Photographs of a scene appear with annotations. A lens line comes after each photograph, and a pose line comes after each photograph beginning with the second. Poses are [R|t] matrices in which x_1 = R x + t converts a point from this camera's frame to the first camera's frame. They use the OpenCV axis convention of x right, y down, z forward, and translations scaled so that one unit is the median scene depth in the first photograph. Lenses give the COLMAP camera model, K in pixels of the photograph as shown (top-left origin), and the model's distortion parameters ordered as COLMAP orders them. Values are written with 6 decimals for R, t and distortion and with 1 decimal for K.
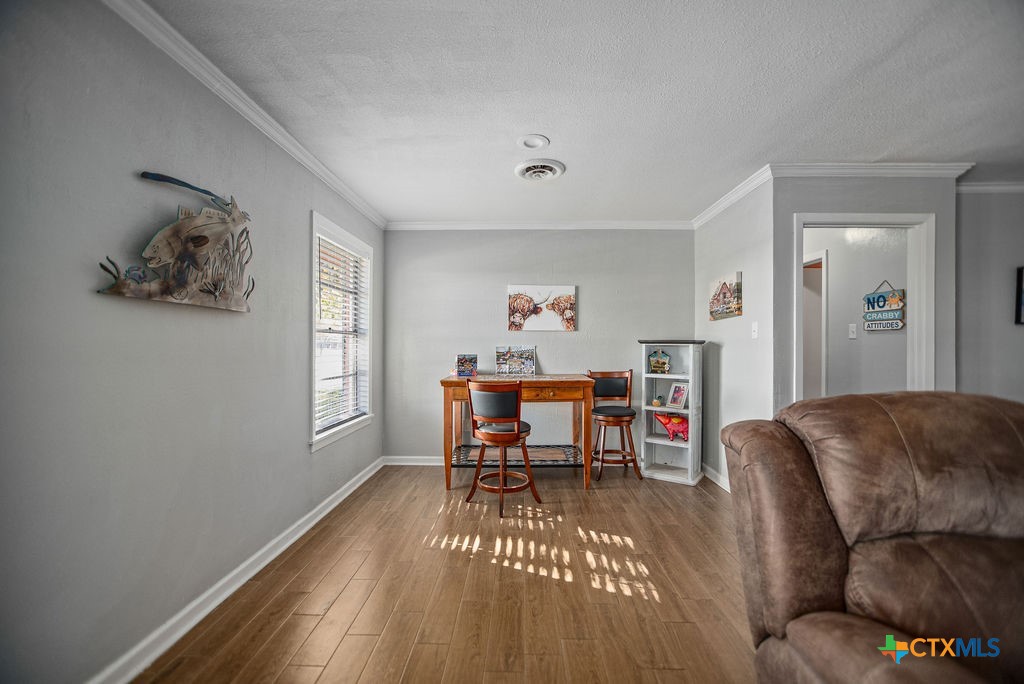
lens RADIAL K [[451.3, 0, 520.0], [0, 451.3, 345.0], [0, 0, 1]] dist [0.005031, 0.000942]
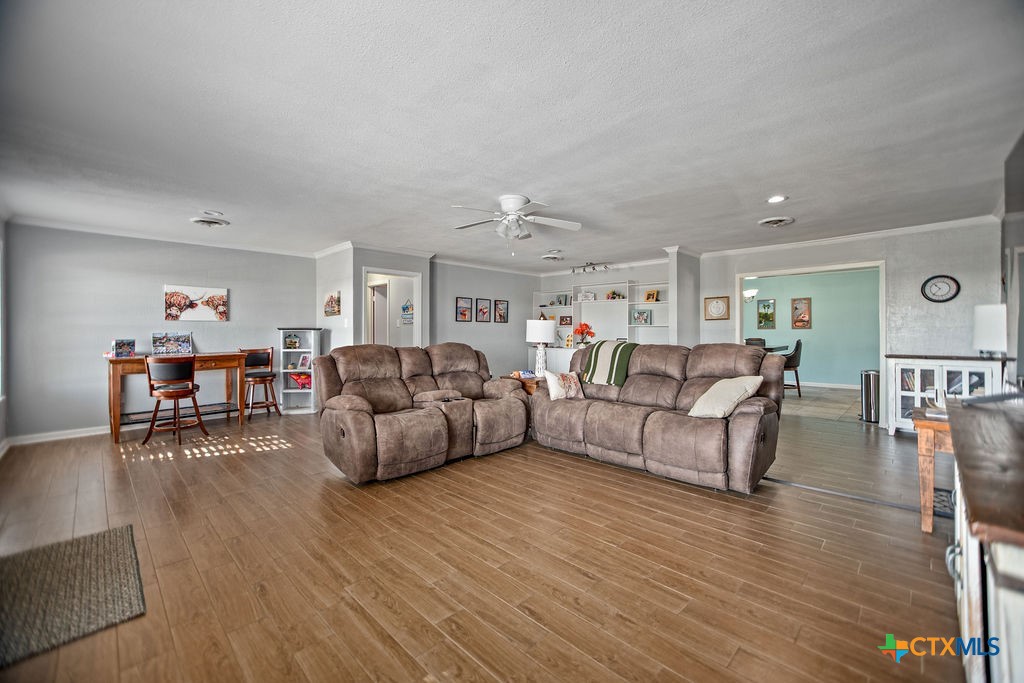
lens RADIAL K [[410.1, 0, 512.3], [0, 410.1, 331.4], [0, 0, 1]] dist [-0.002539, -0.000452]
pose [[0.706043, -0.006838, 0.708136, -0.169866], [0.002850, 0.999973, 0.006814, -0.005798], [-0.708163, -0.002793, 0.706044, -0.578720]]
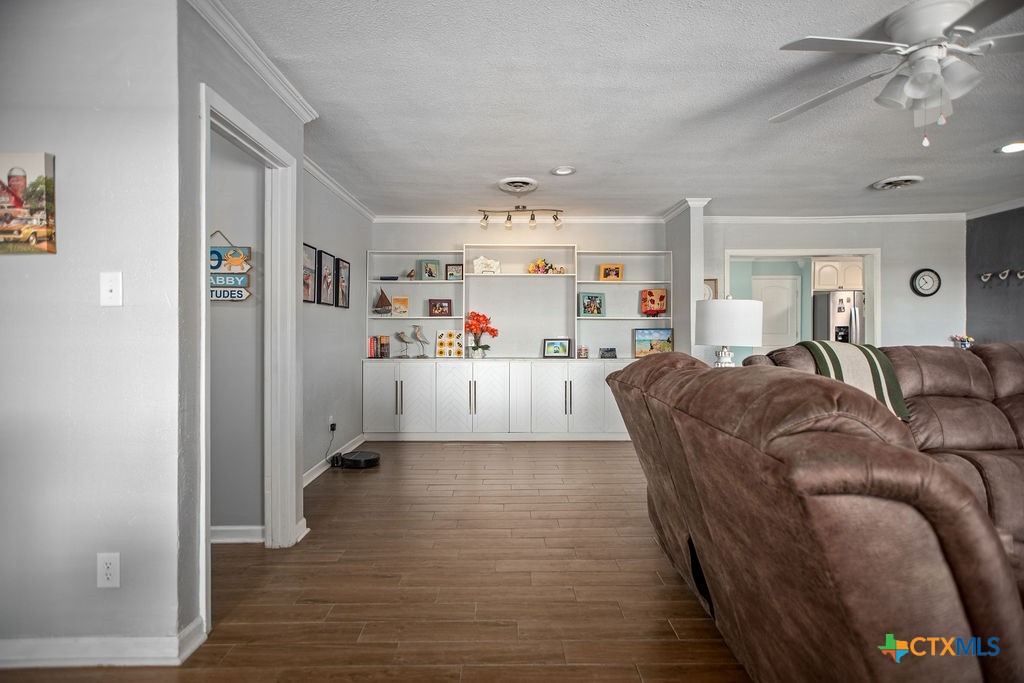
lens RADIAL K [[560.3, 0, 514.3], [0, 560.3, 332.3], [0, 0, 1]] dist [0.035379, -0.000053]
pose [[-0.006758, -0.010774, 0.999919, -0.074748], [-0.001084, 0.999941, 0.010767, 0.005856], [-0.999977, -0.001012, -0.006769, 0.463488]]
